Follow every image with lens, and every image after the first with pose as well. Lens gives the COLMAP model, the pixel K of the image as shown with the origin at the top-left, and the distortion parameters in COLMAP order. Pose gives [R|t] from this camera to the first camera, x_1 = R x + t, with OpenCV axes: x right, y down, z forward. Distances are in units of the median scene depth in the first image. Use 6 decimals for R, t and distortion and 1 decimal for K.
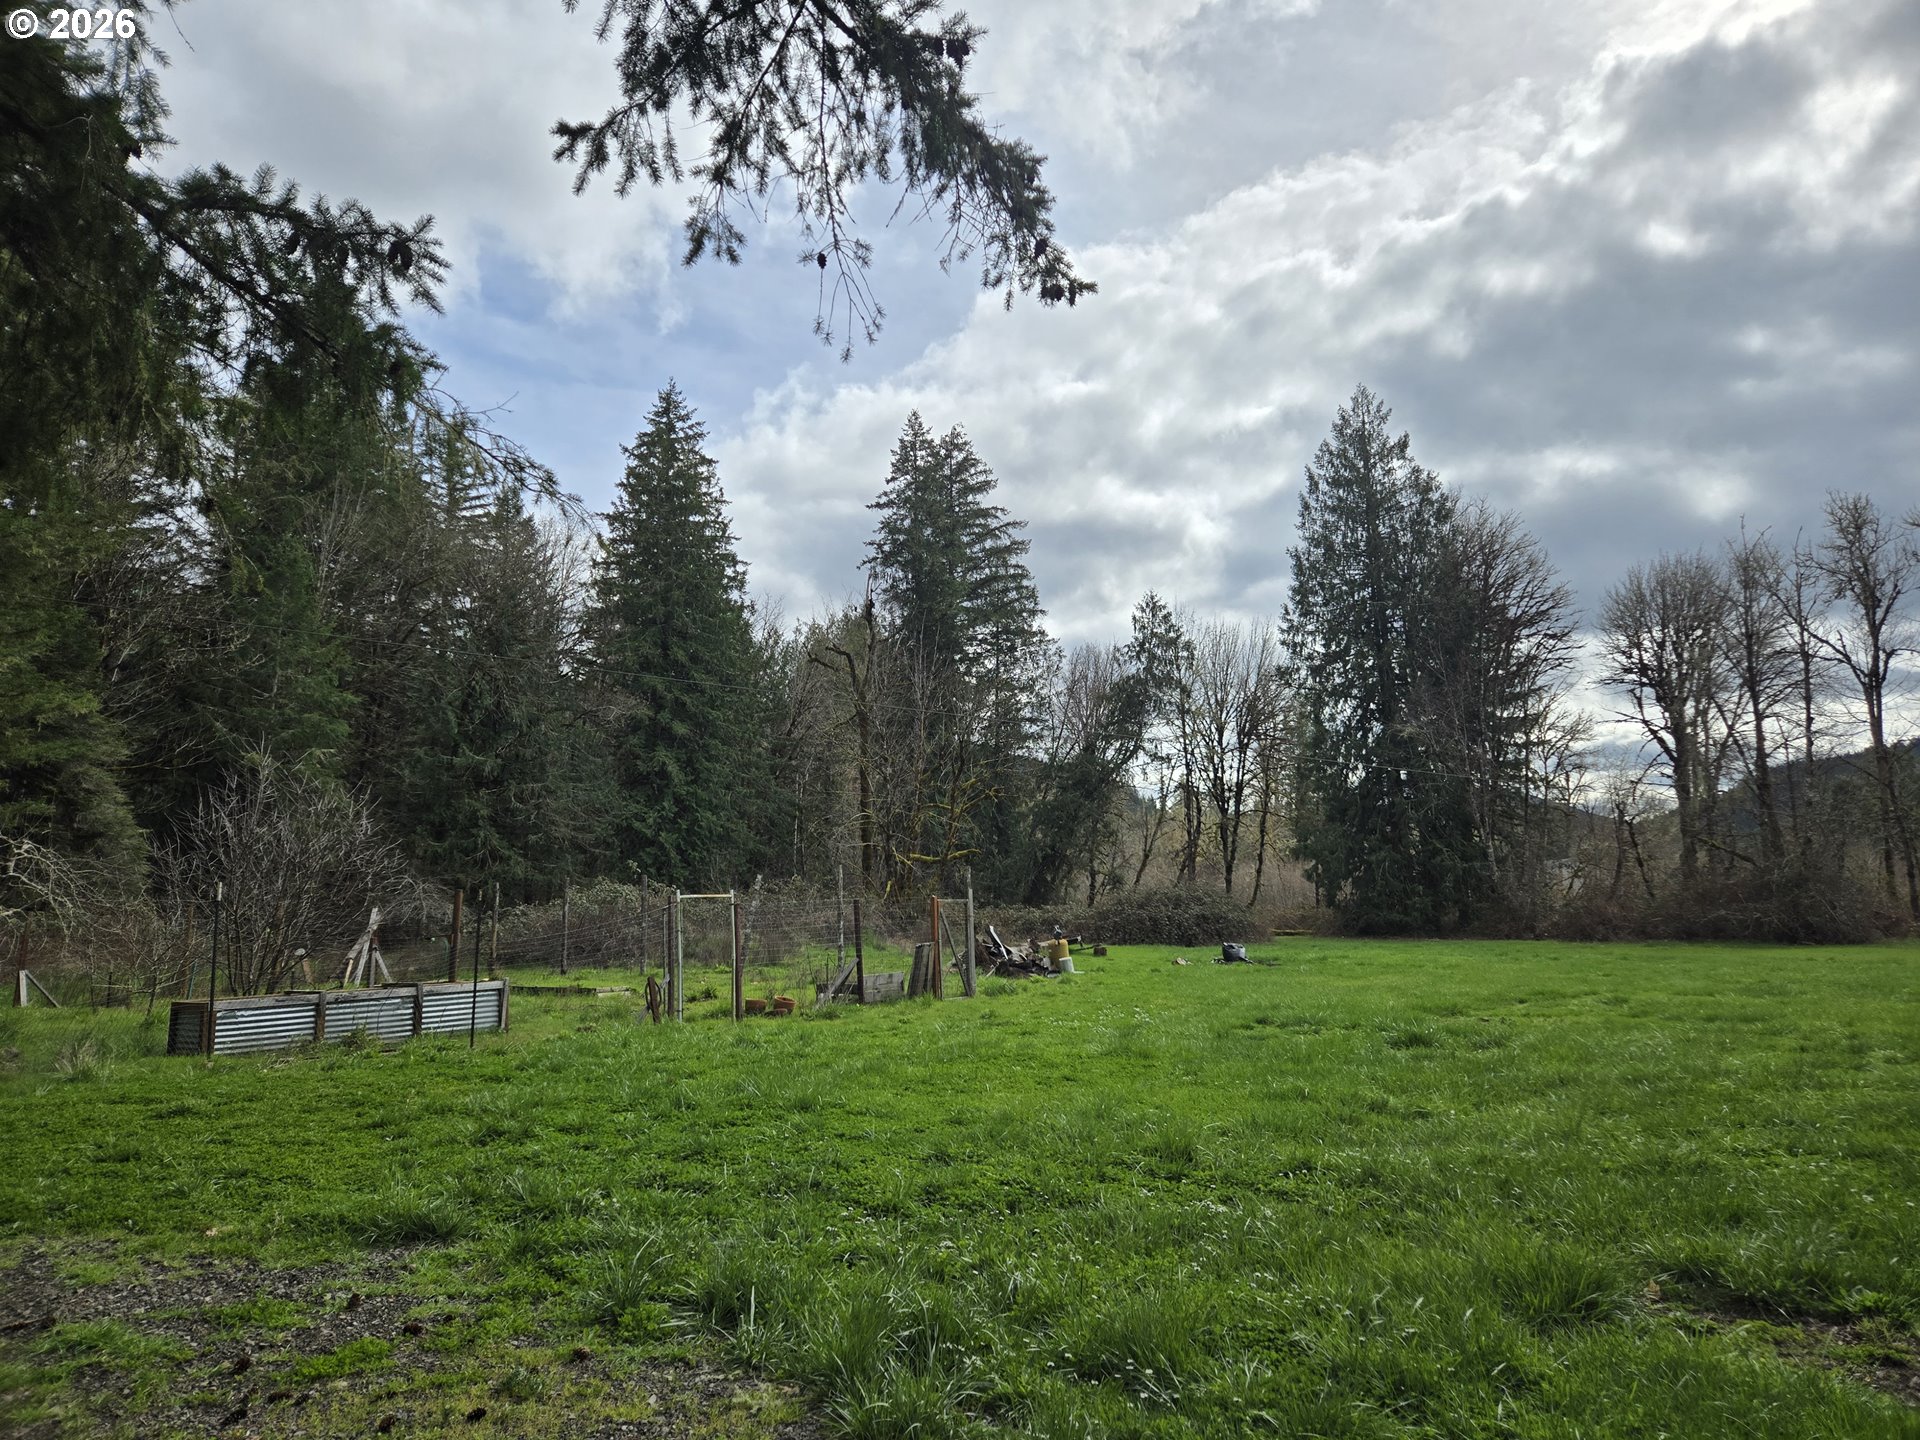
lens RADIAL K [[1272.9, 0, 964.1], [0, 1272.9, 716.2], [0, 0, 1]] dist [0.062653, -0.049095]
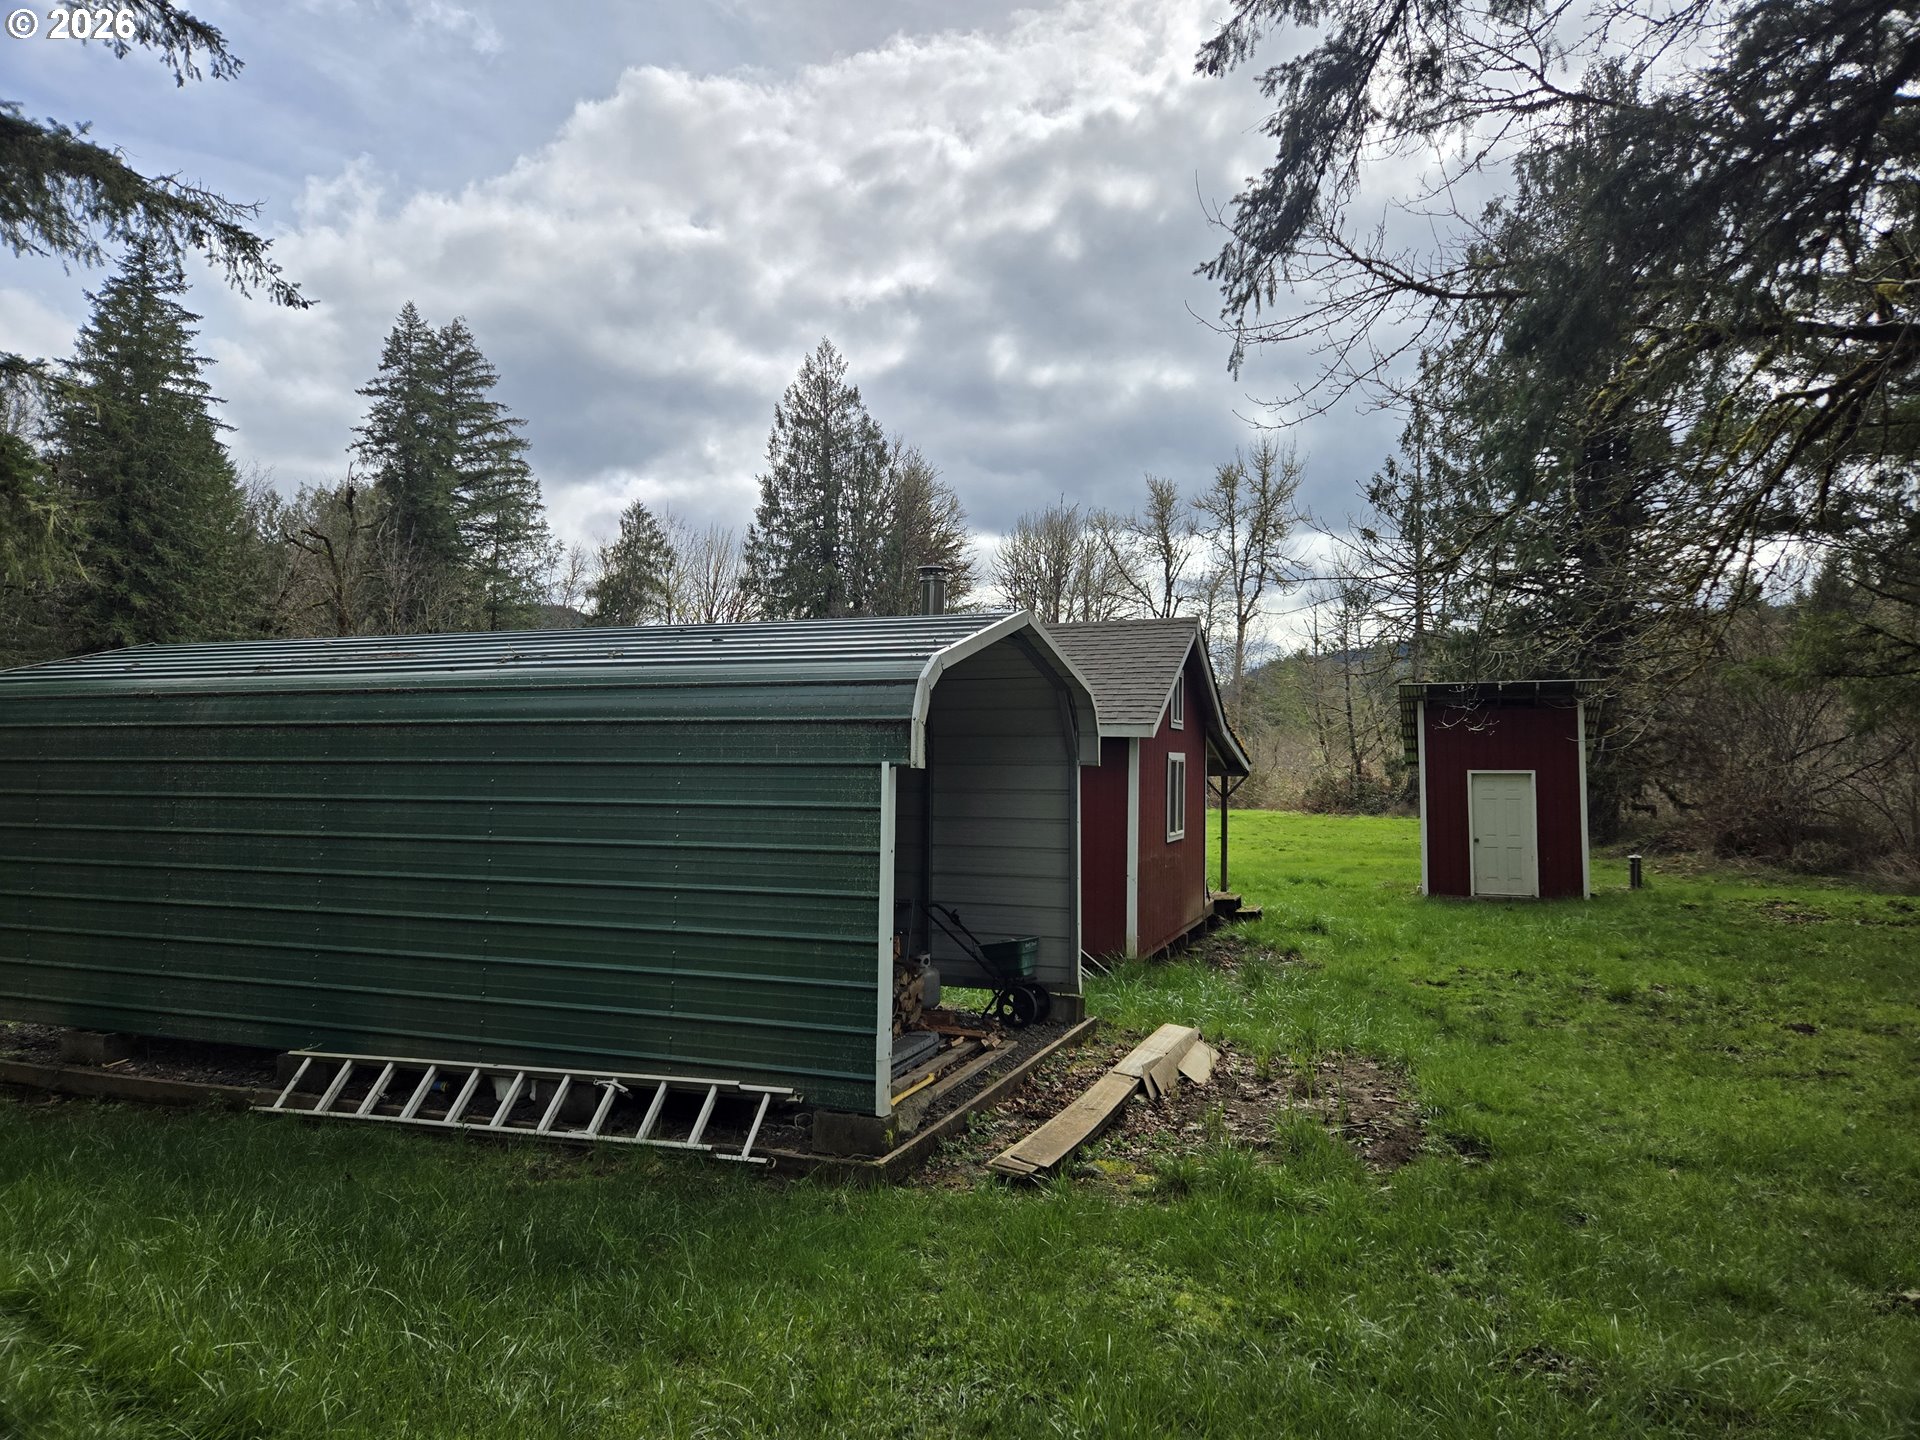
lens RADIAL K [[1306.6, 0, 969.8], [0, 1306.6, 737.5], [0, 0, 1]] dist [0.013735, -0.009971]
pose [[0.951195, 0.032188, 0.306909, 0.072400], [-0.065500, 0.992943, 0.098864, -0.022422], [-0.301560, -0.114141, 0.946590, -0.166116]]
